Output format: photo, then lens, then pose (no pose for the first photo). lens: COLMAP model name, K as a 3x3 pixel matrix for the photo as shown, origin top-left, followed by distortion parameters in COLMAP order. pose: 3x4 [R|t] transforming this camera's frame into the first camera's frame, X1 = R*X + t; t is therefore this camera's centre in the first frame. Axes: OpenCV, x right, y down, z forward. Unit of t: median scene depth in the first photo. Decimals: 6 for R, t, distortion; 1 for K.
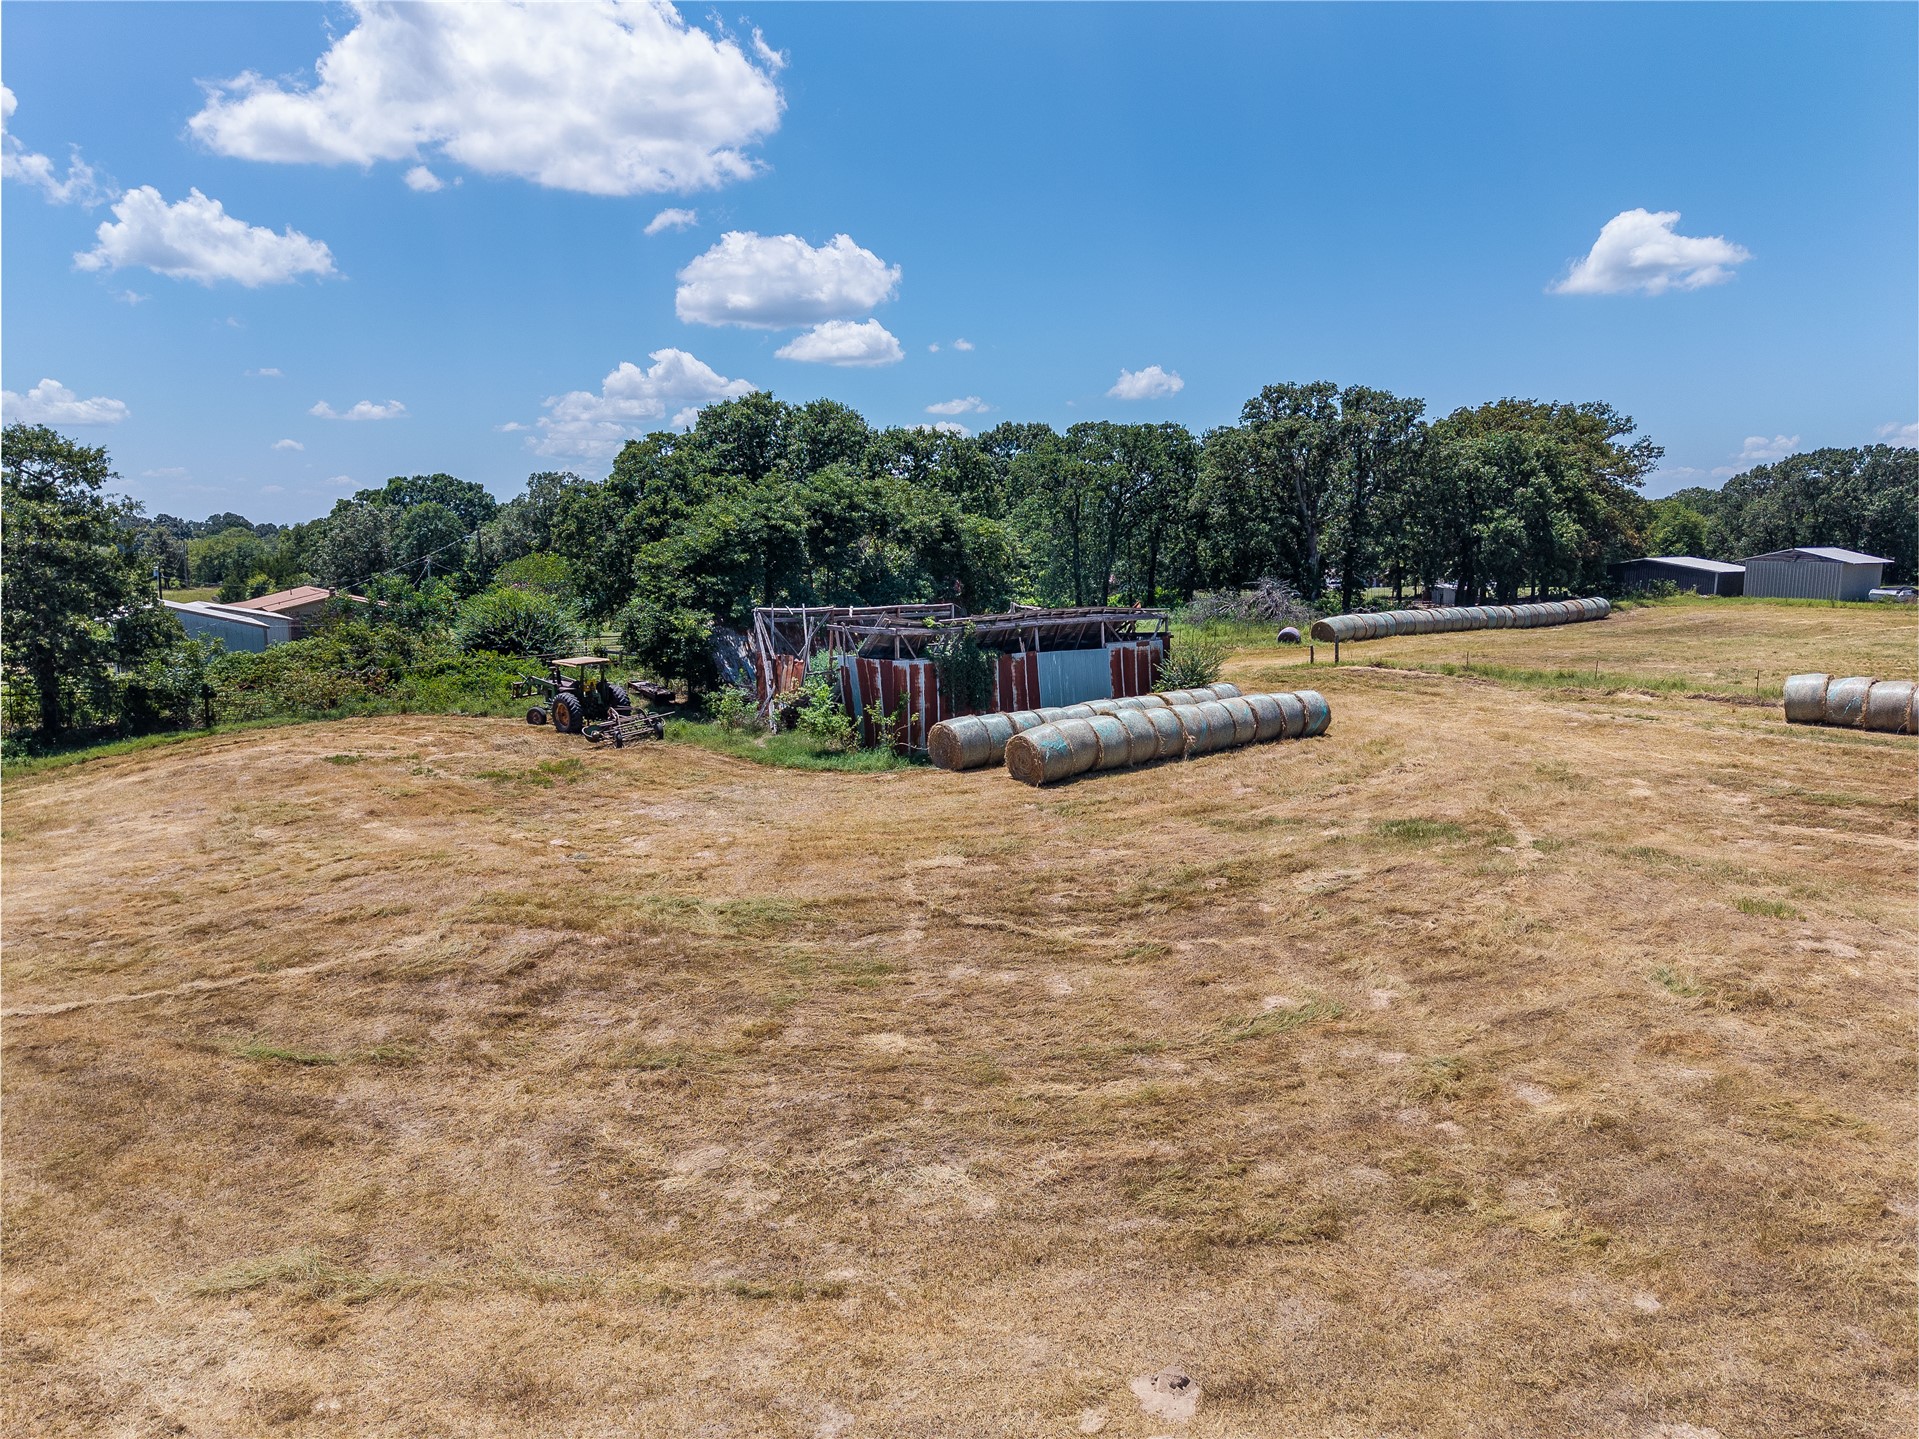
lens RADIAL K [[1277.3, 0, 959.5], [0, 1277.3, 719.5], [0, 0, 1]] dist [0.021523, -0.016124]
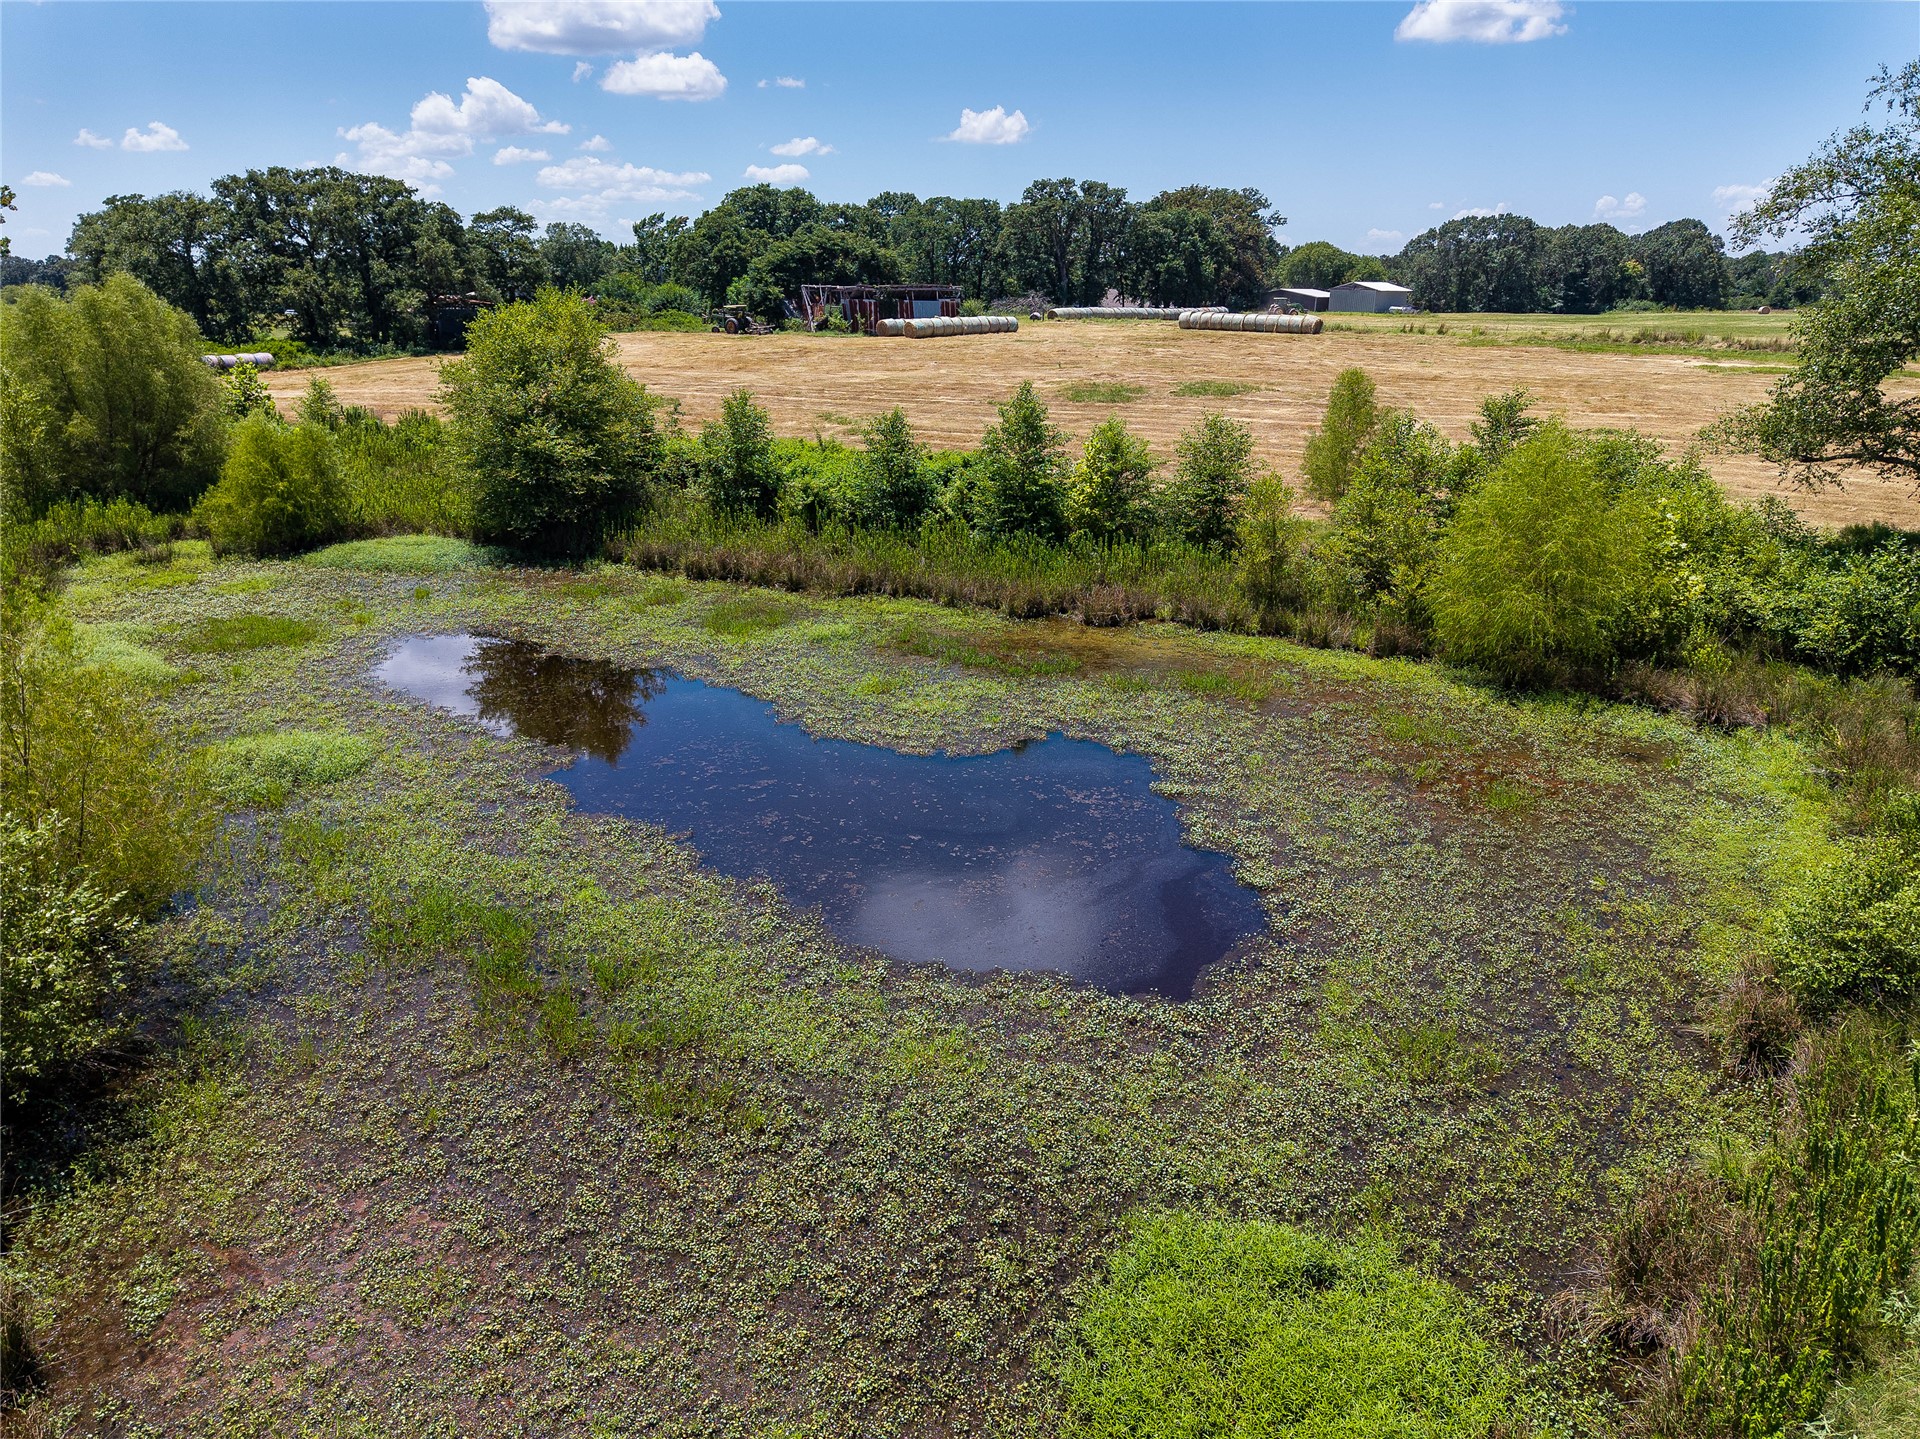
lens RADIAL K [[1285.9, 0, 960.0], [0, 1285.9, 719.5], [0, 0, 1]] dist [0.009593, -0.000547]
pose [[0.994722, -0.023918, 0.099784, -0.063274], [0.005908, 0.984192, 0.177006, 0.160948], [-0.102440, -0.175482, 0.979138, -0.875524]]
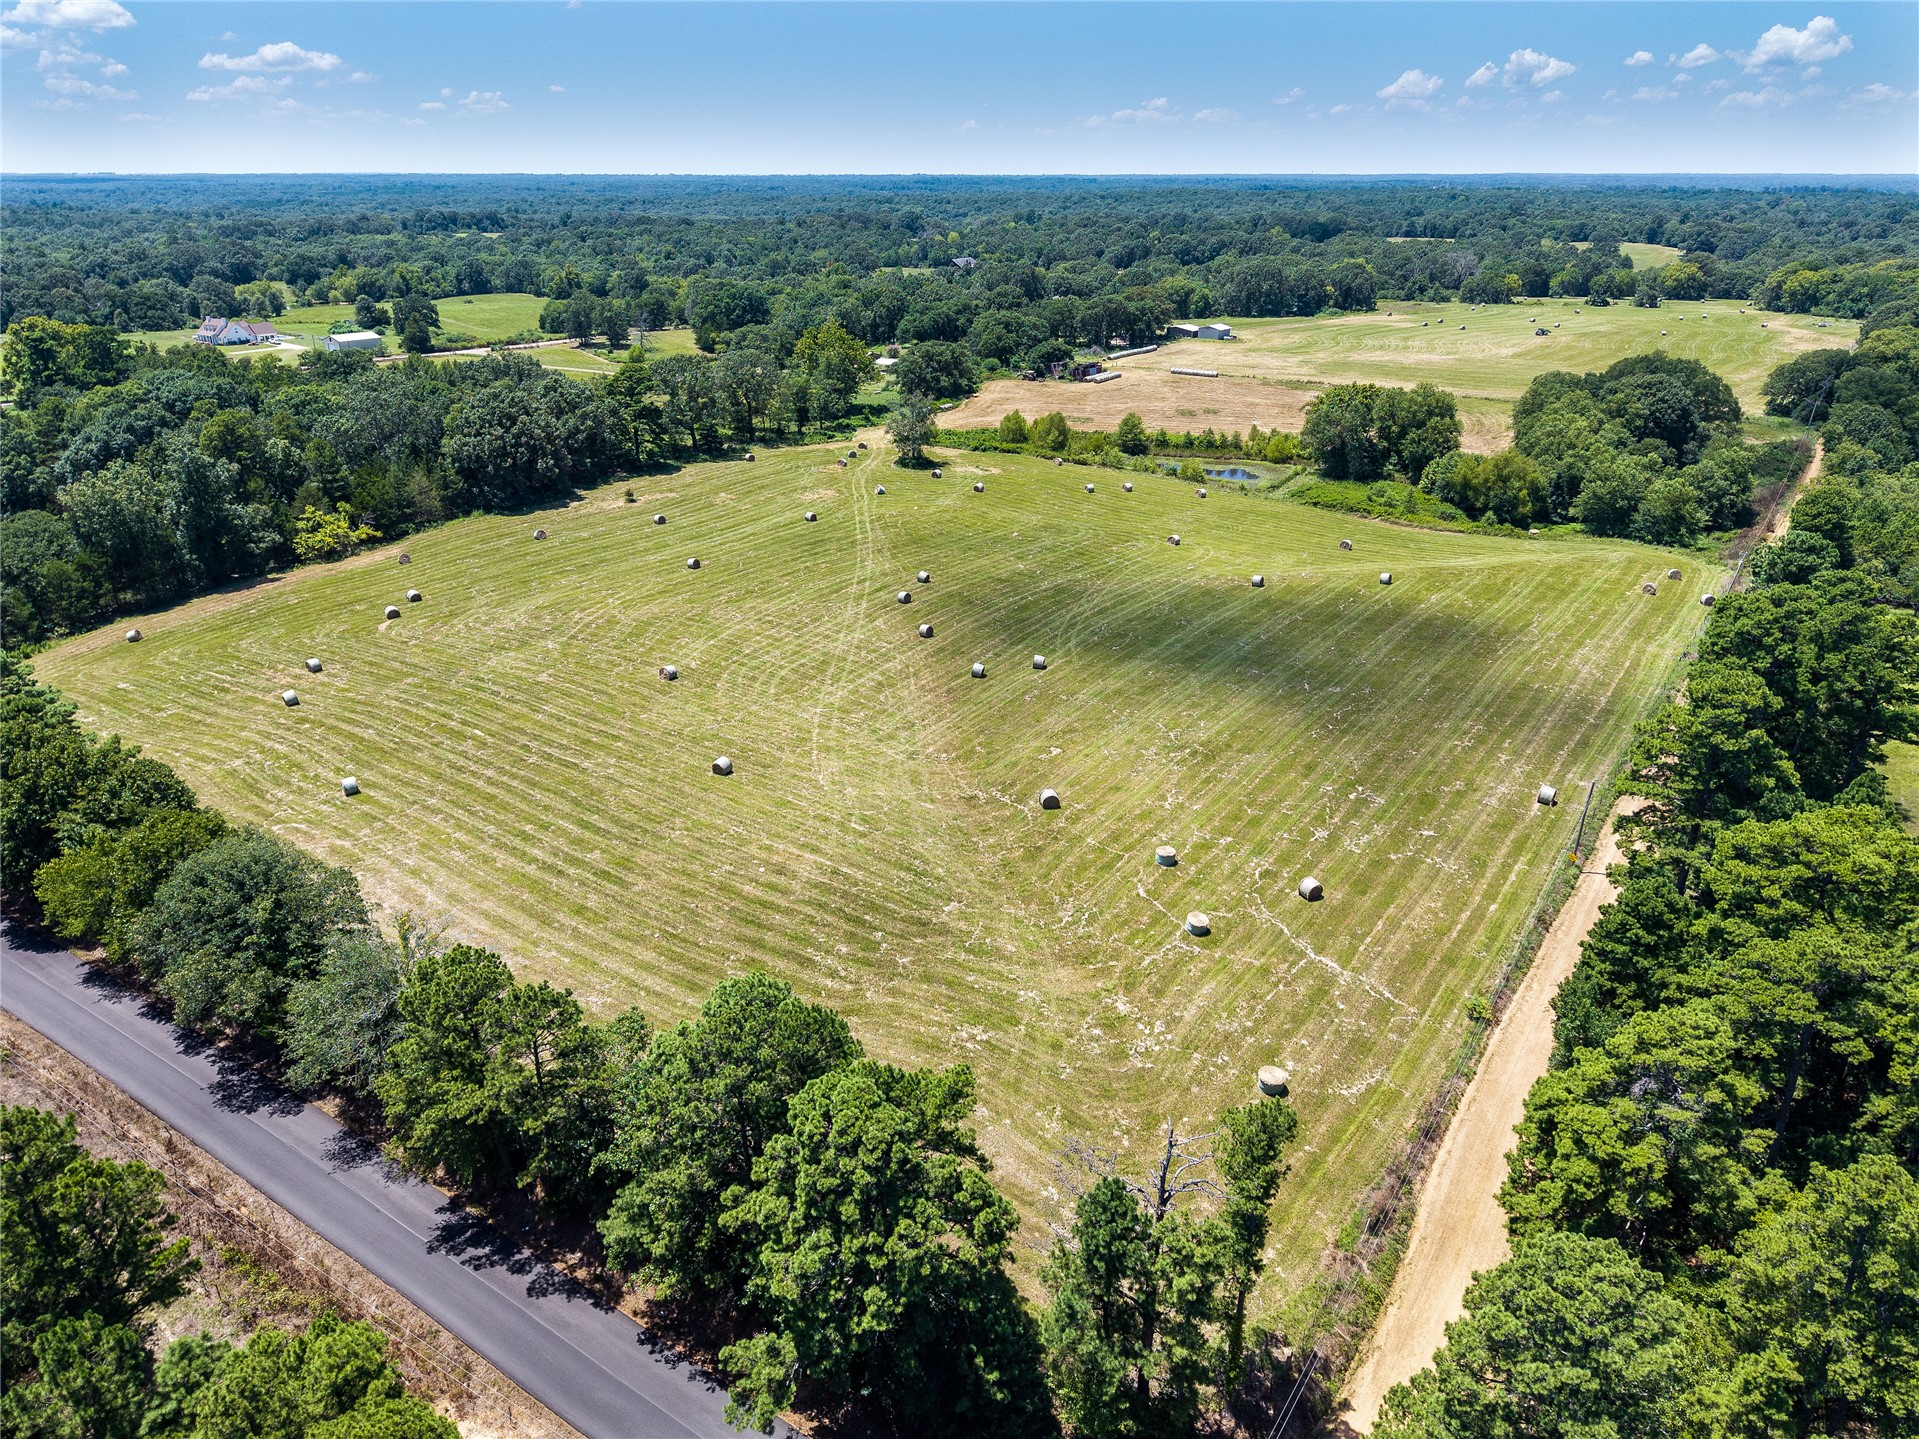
lens RADIAL K [[1277.3, 0, 959.5], [0, 1277.3, 719.5], [0, 0, 1]] dist [0.021523, -0.016124]
pose [[0.964441, -0.083829, 0.250650, -1.447675], [0.019095, 0.967989, 0.250267, 0.023463], [-0.263606, -0.236582, 0.935169, -3.393555]]
